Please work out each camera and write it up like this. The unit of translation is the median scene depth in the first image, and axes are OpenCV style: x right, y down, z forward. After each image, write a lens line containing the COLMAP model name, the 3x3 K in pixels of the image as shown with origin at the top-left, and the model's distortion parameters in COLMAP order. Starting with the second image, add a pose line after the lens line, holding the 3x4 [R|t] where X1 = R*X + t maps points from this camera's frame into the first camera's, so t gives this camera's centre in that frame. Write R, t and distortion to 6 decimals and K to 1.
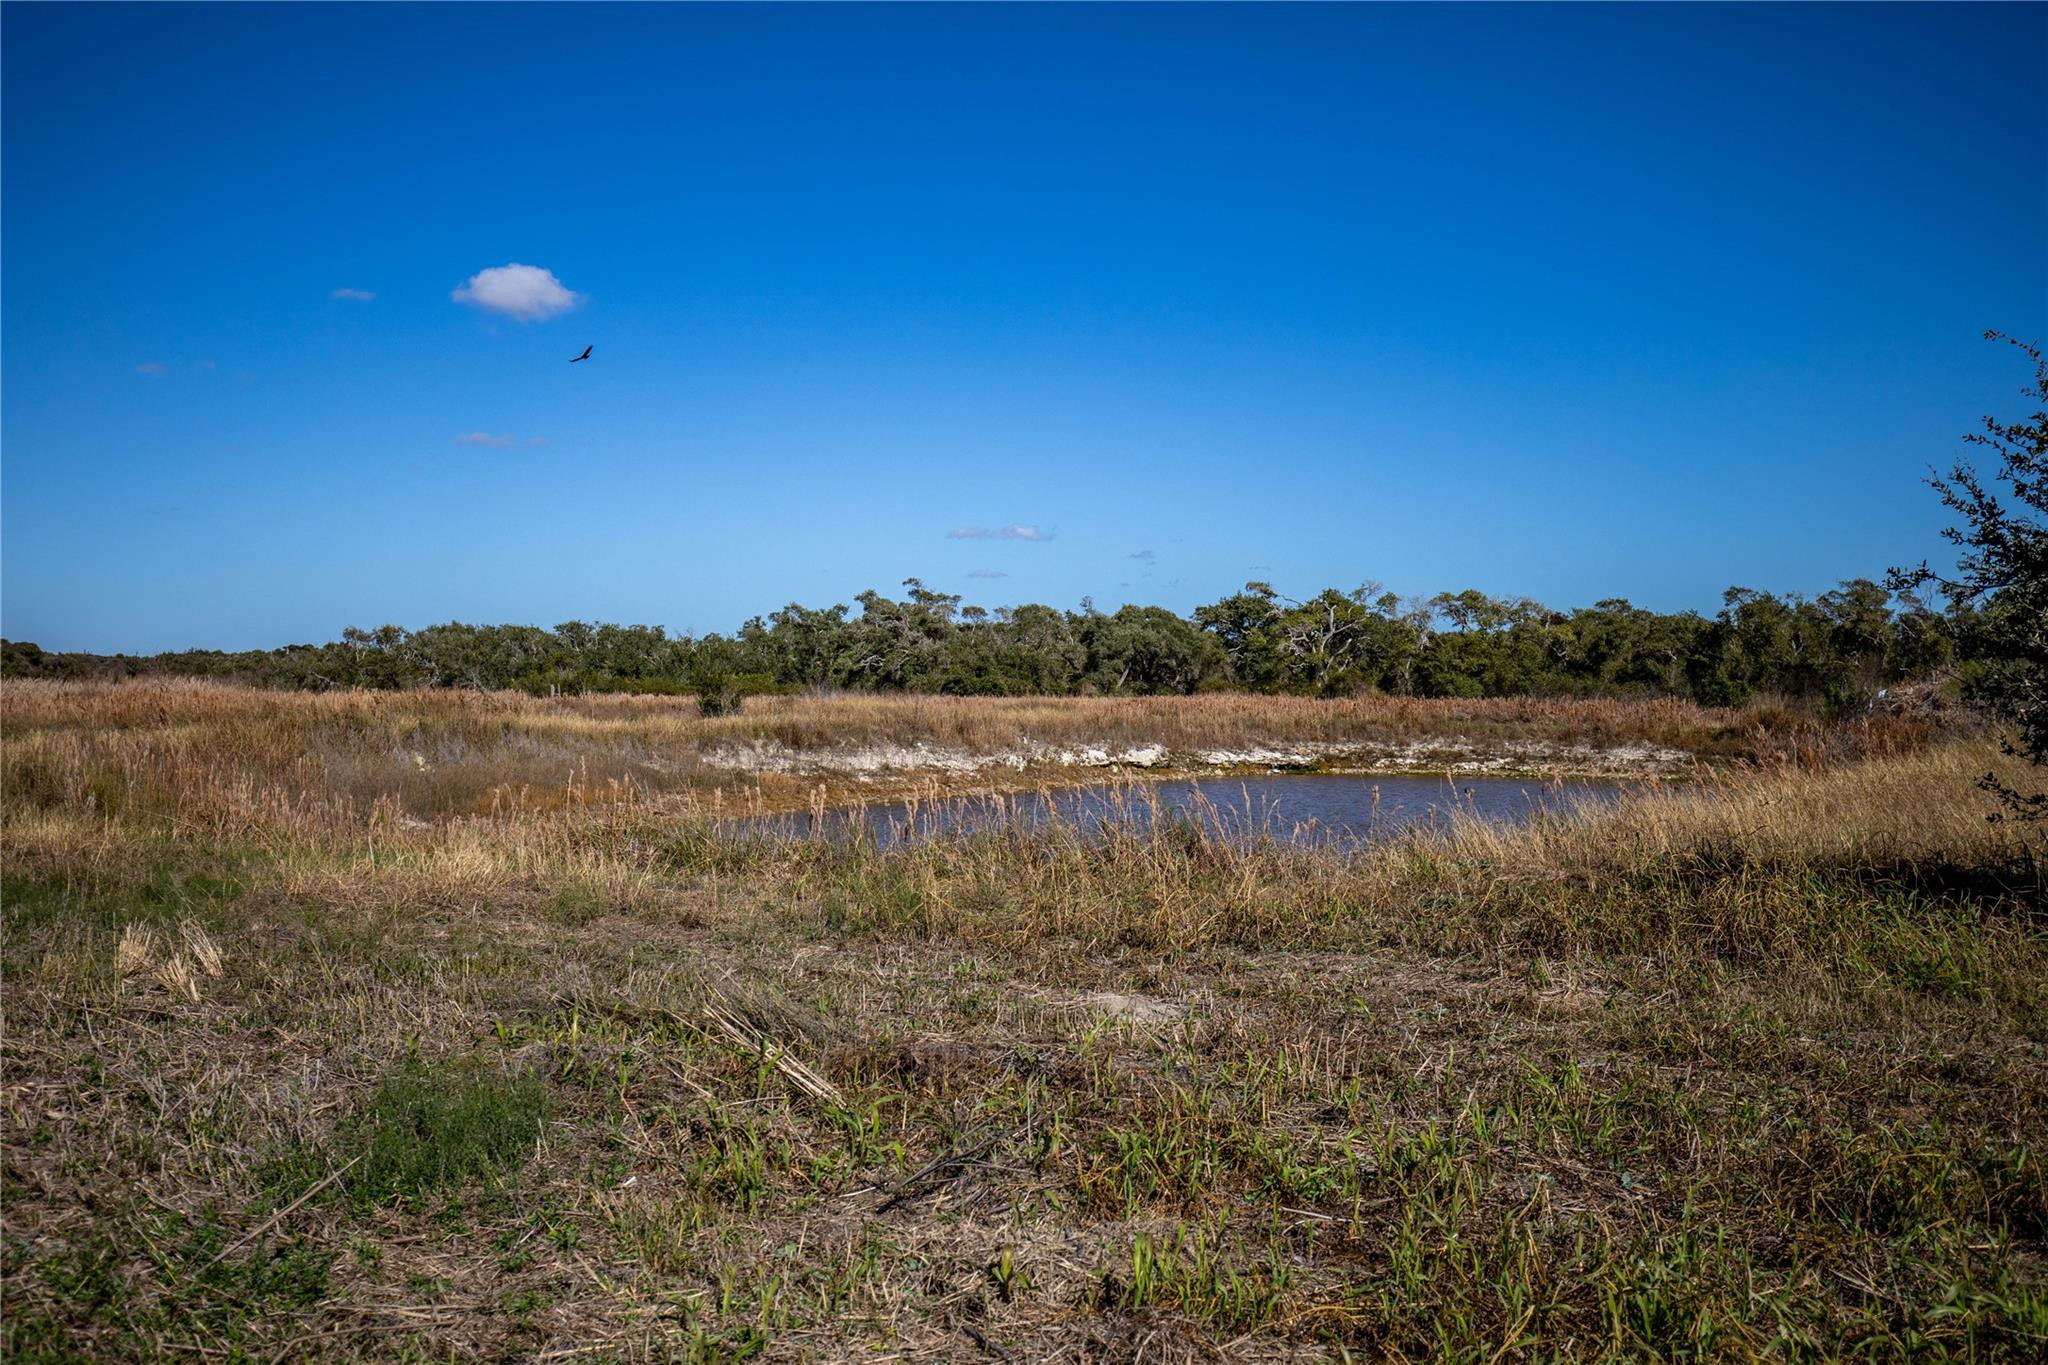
lens RADIAL K [[1885.2, 0, 1024.0], [0, 1885.2, 682.5], [0, 0, 1]] dist [0.039924, 0.007596]
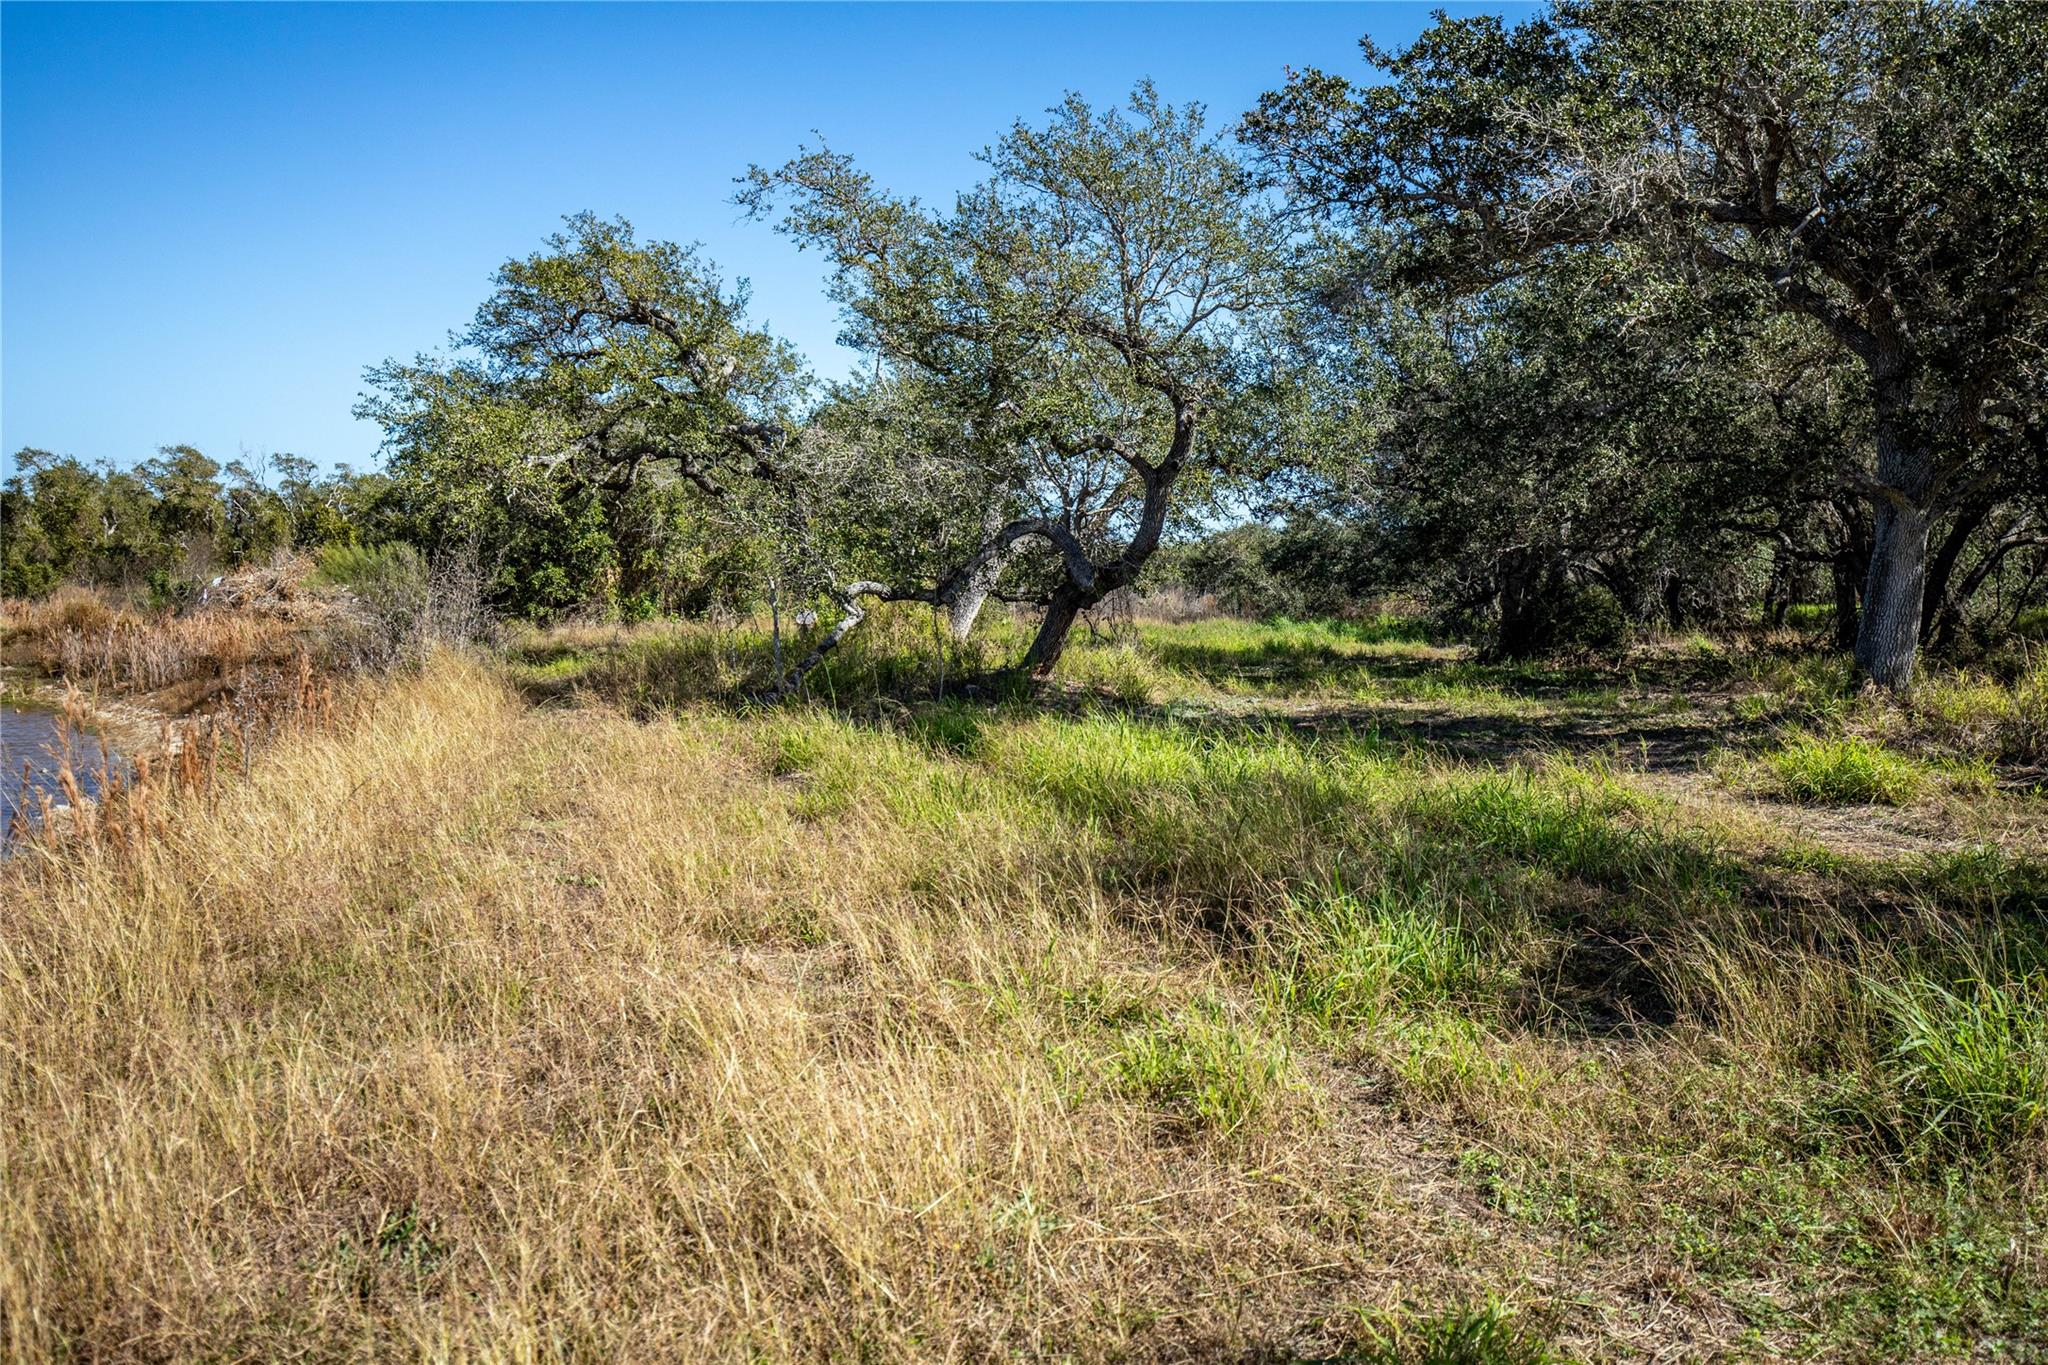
lens RADIAL K [[1956.5, 0, 1024.0], [0, 1956.5, 682.5], [0, 0, 1]] dist [0.056901, 0.009889]
pose [[0.682985, -0.047413, 0.728892, 0.044927], [0.003152, 0.998073, 0.061970, -0.002234], [-0.730426, -0.040027, 0.681818, 0.114649]]
